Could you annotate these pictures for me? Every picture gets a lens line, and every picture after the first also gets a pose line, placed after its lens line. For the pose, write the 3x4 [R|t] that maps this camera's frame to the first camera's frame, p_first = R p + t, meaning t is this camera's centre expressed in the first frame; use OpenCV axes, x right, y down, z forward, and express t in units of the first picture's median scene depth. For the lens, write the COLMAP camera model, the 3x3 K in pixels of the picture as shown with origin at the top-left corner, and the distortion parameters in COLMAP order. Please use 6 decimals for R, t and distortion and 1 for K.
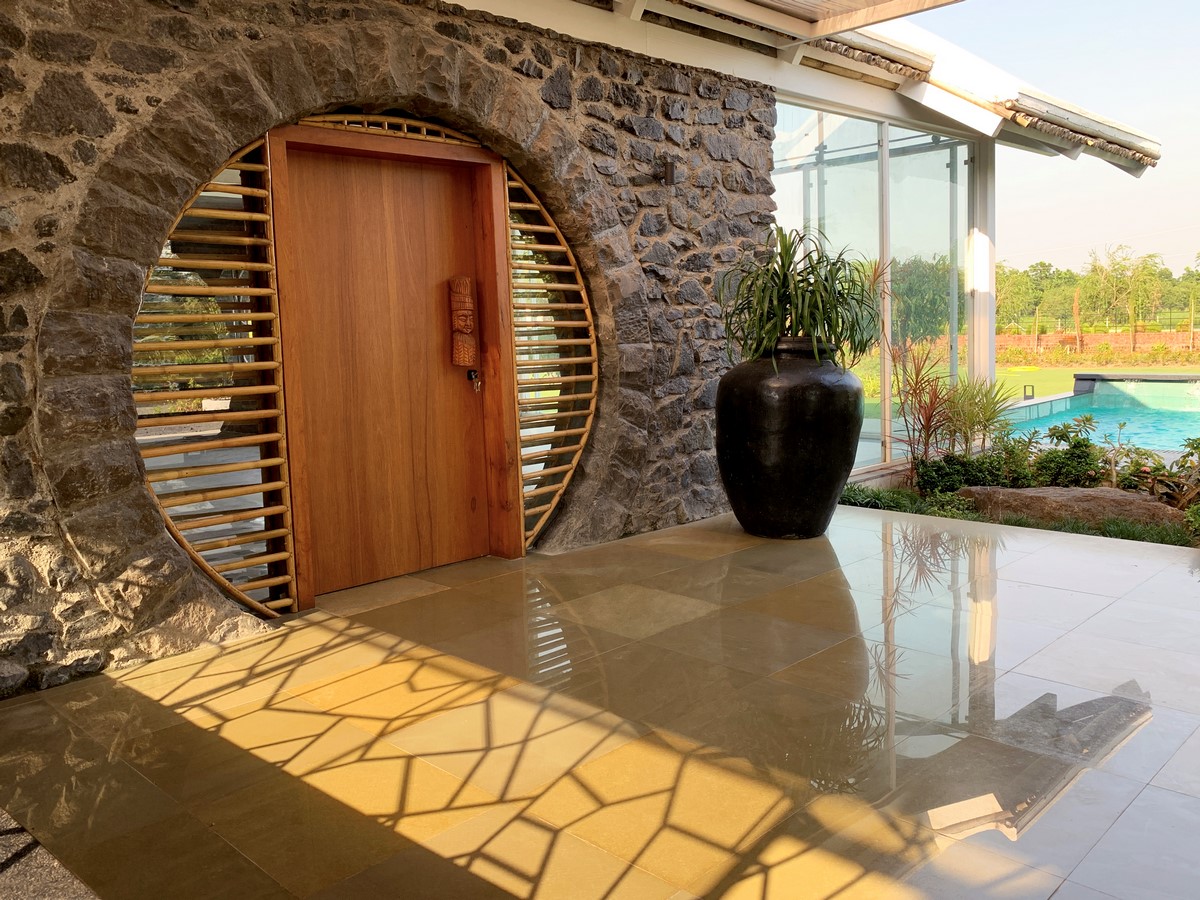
lens RADIAL K [[966.7, 0, 599.5], [0, 966.7, 394.0], [0, 0, 1]] dist [0.056278, -0.067551]
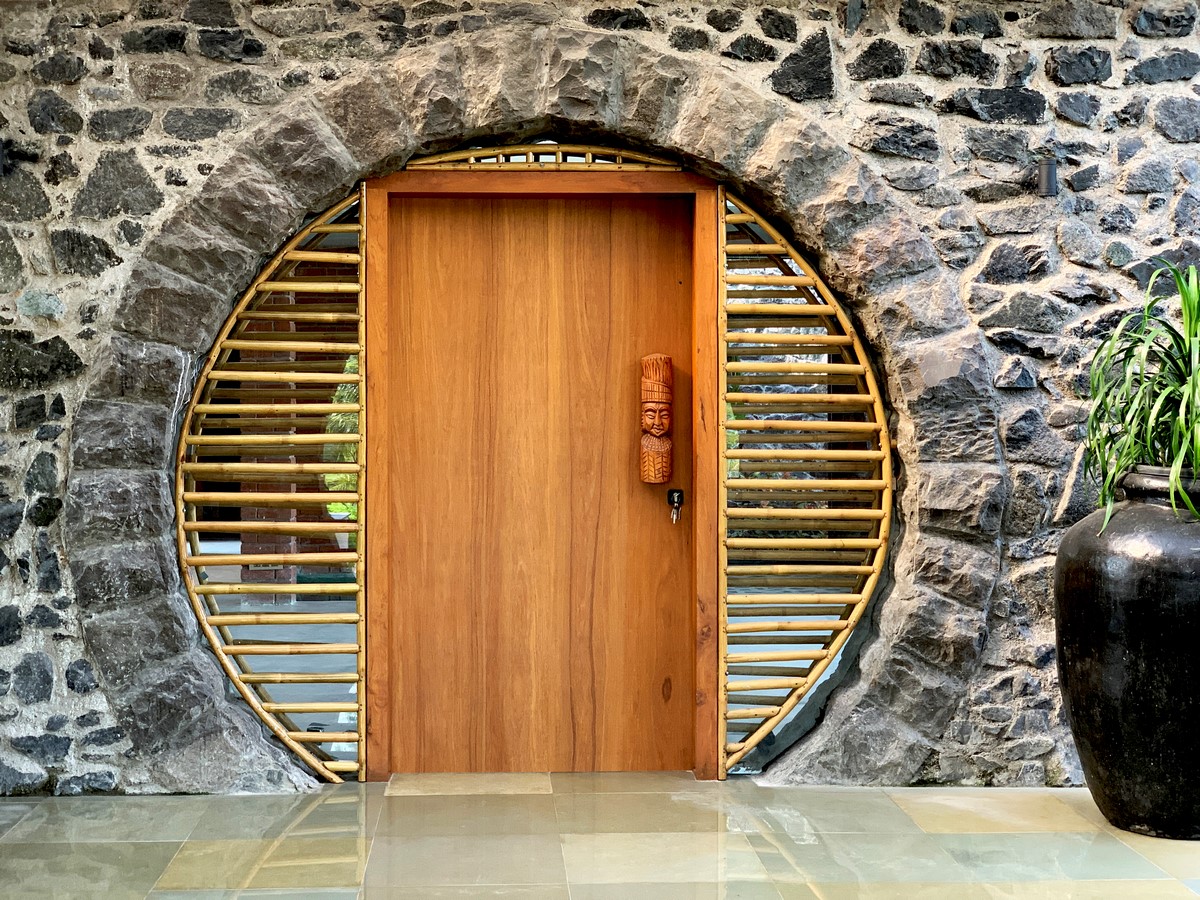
lens RADIAL K [[1882.8, 0, 622.5], [0, 1882.8, 419.0], [0, 0, 1]] dist [0.200688, -1.019878]
pose [[0.729822, 0.030559, -0.682954, 1.008836], [-0.070720, 0.997016, -0.030961, -0.042262], [0.679969, 0.070895, 0.729805, 0.000482]]
